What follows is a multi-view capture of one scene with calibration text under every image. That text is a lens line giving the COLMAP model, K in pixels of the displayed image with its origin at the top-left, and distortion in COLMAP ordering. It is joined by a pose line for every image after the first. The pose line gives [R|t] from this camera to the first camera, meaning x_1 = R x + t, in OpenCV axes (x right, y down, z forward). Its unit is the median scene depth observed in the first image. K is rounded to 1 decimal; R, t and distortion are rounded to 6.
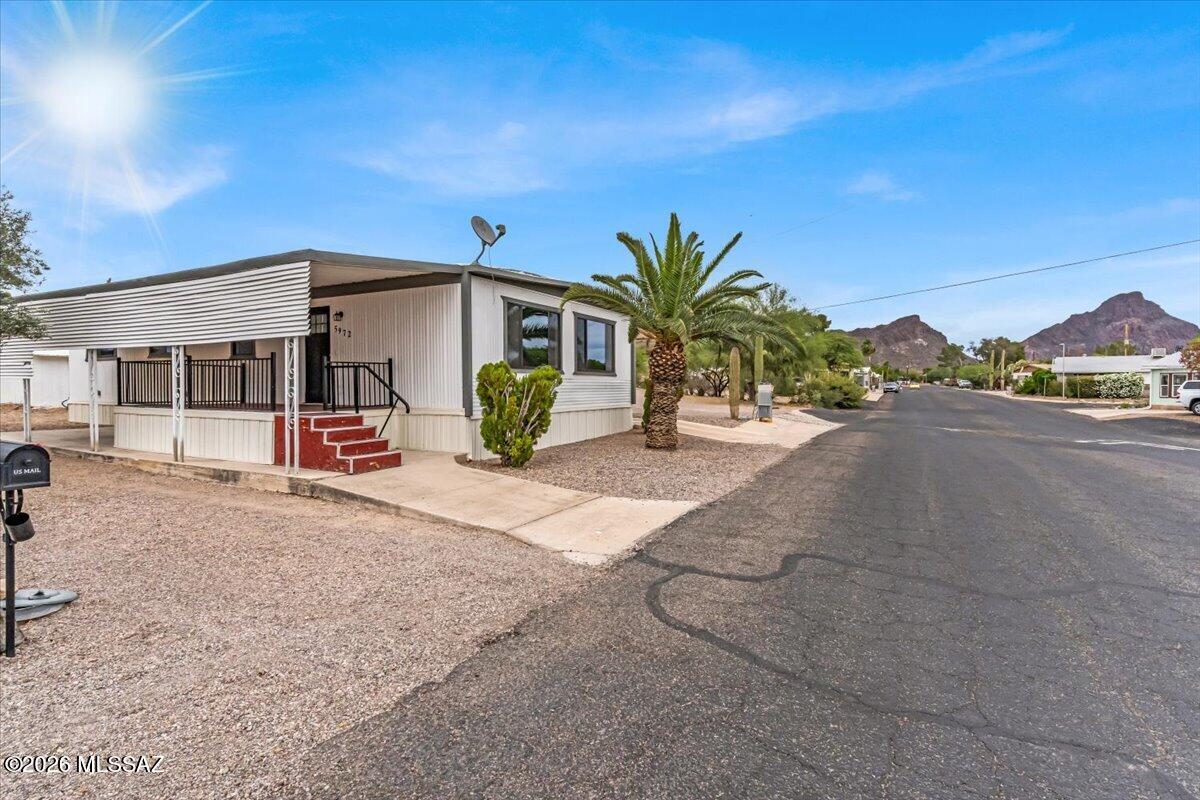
lens RADIAL K [[572.4, 0, 602.4], [0, 572.4, 388.3], [0, 0, 1]] dist [0.002632, 0.000426]
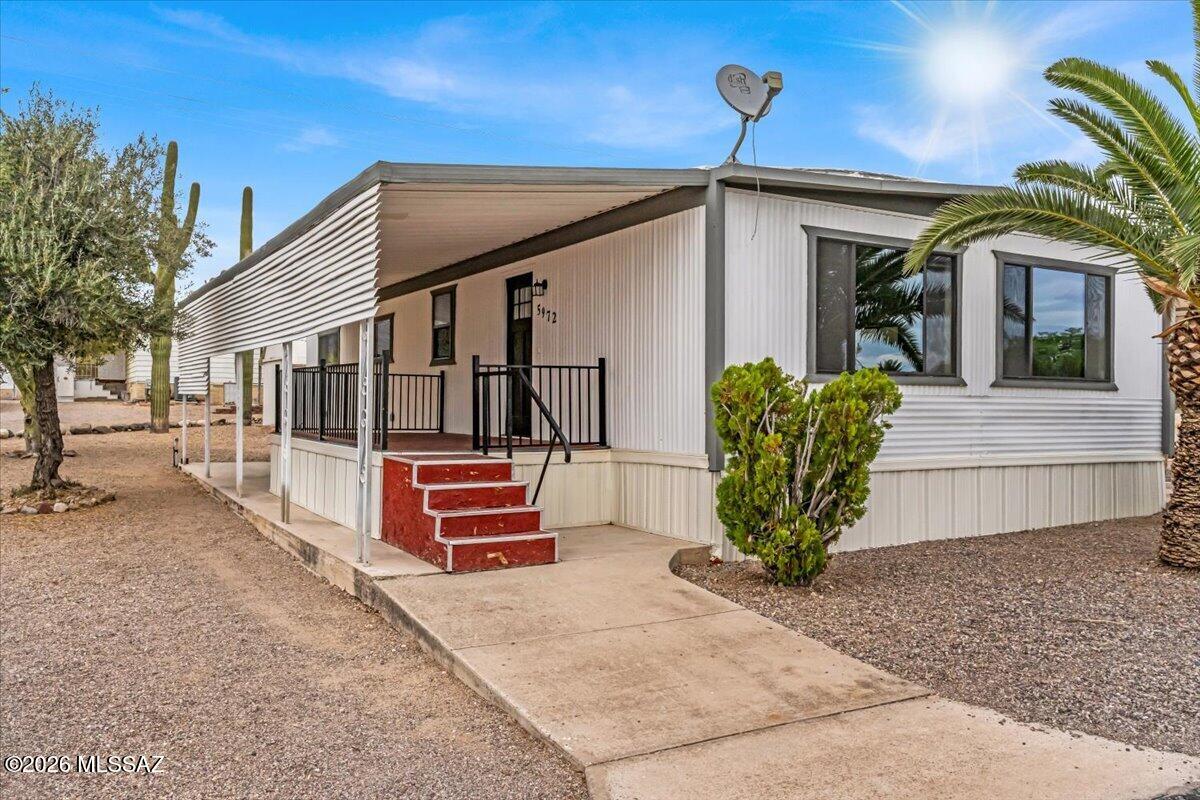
lens RADIAL K [[943.7, 0, 600.0], [0, 943.7, 400.0], [0, 0, 1]] dist [0.003909, 0.003184]
pose [[0.844785, 0.004697, -0.535085, 0.121283], [-0.011259, 0.999896, -0.008999, -0.004343], [0.534987, 0.013626, 0.844751, 0.258330]]
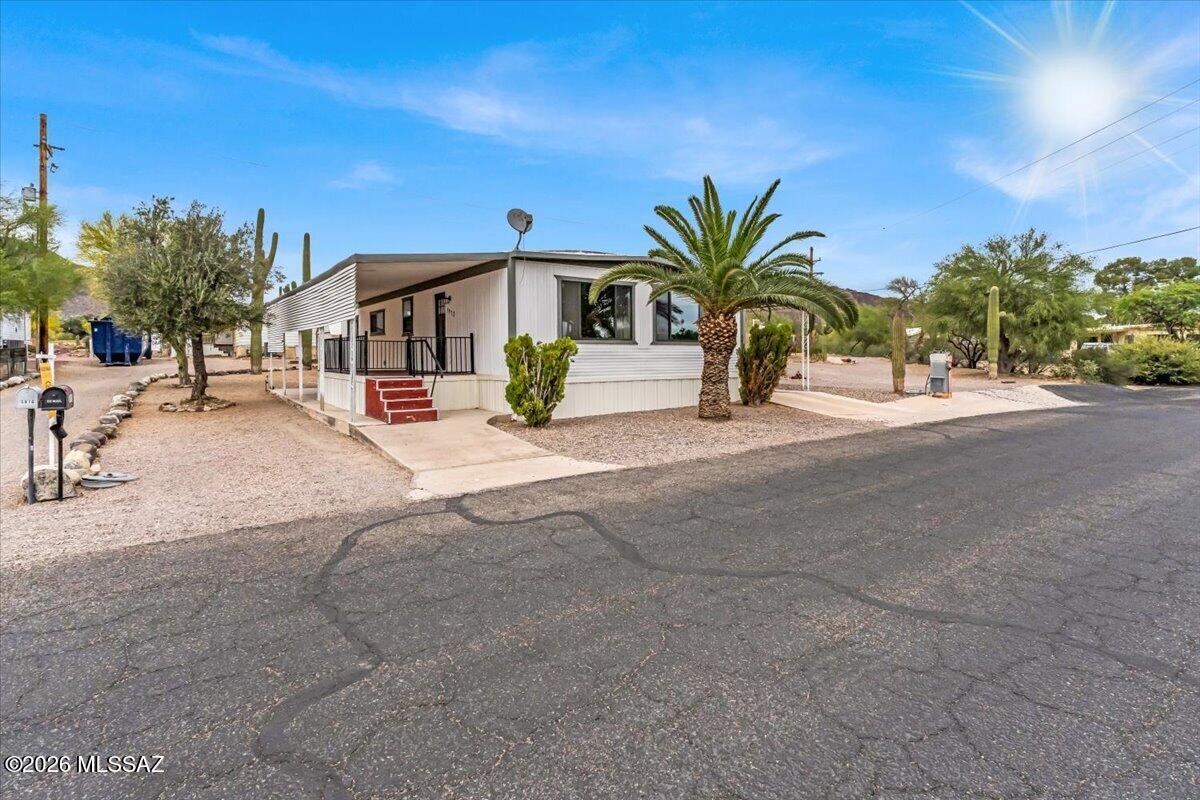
lens RADIAL K [[580.1, 0, 605.7], [0, 580.1, 361.6], [0, 0, 1]] dist [0.001458, 0.000165]
pose [[0.898274, 0.001124, -0.439433, 0.457378], [0.000979, 0.999989, 0.004559, 0.002557], [0.439434, -0.004526, 0.898264, 0.028963]]
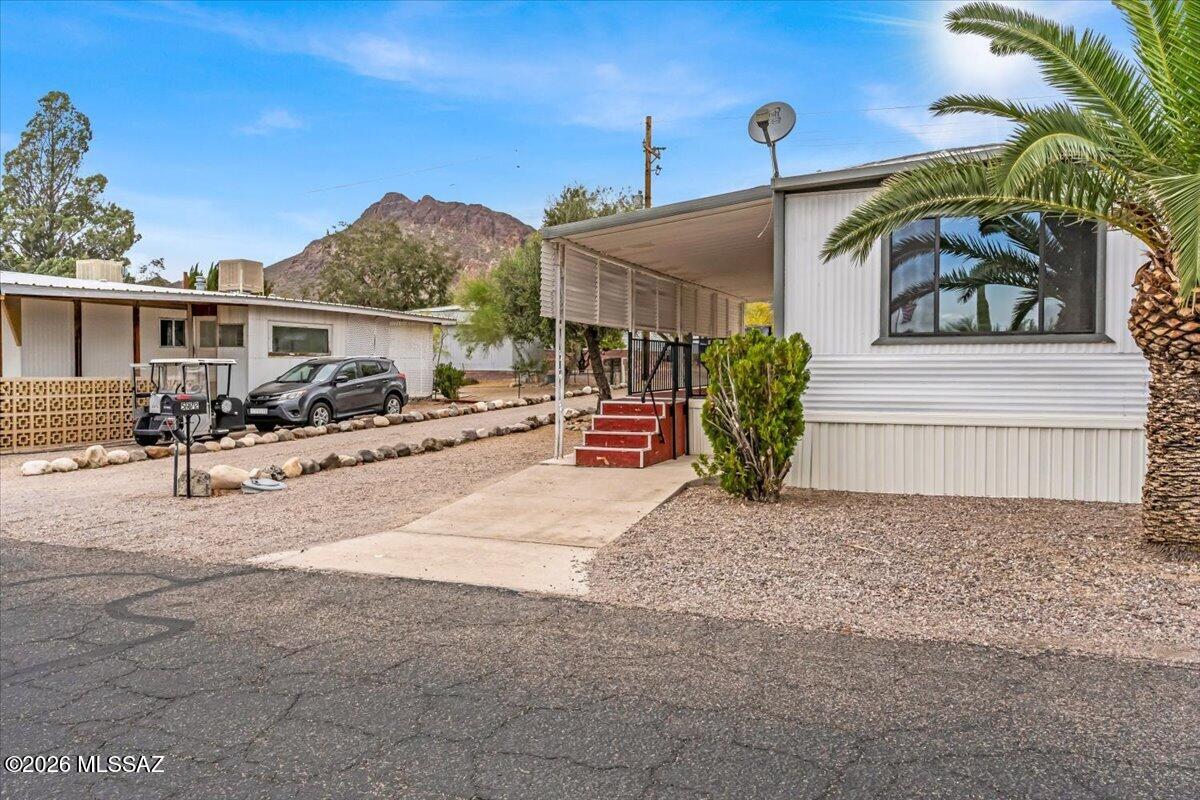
lens RADIAL K [[838.8, 0, 610.5], [0, 838.8, 395.0], [0, 0, 1]] dist [0.000424, -0.000367]
pose [[0.108879, 0.033169, -0.993501, 0.701327], [-0.006036, 0.999447, 0.032706, -0.004480], [0.994037, 0.002436, 0.109019, 0.720814]]
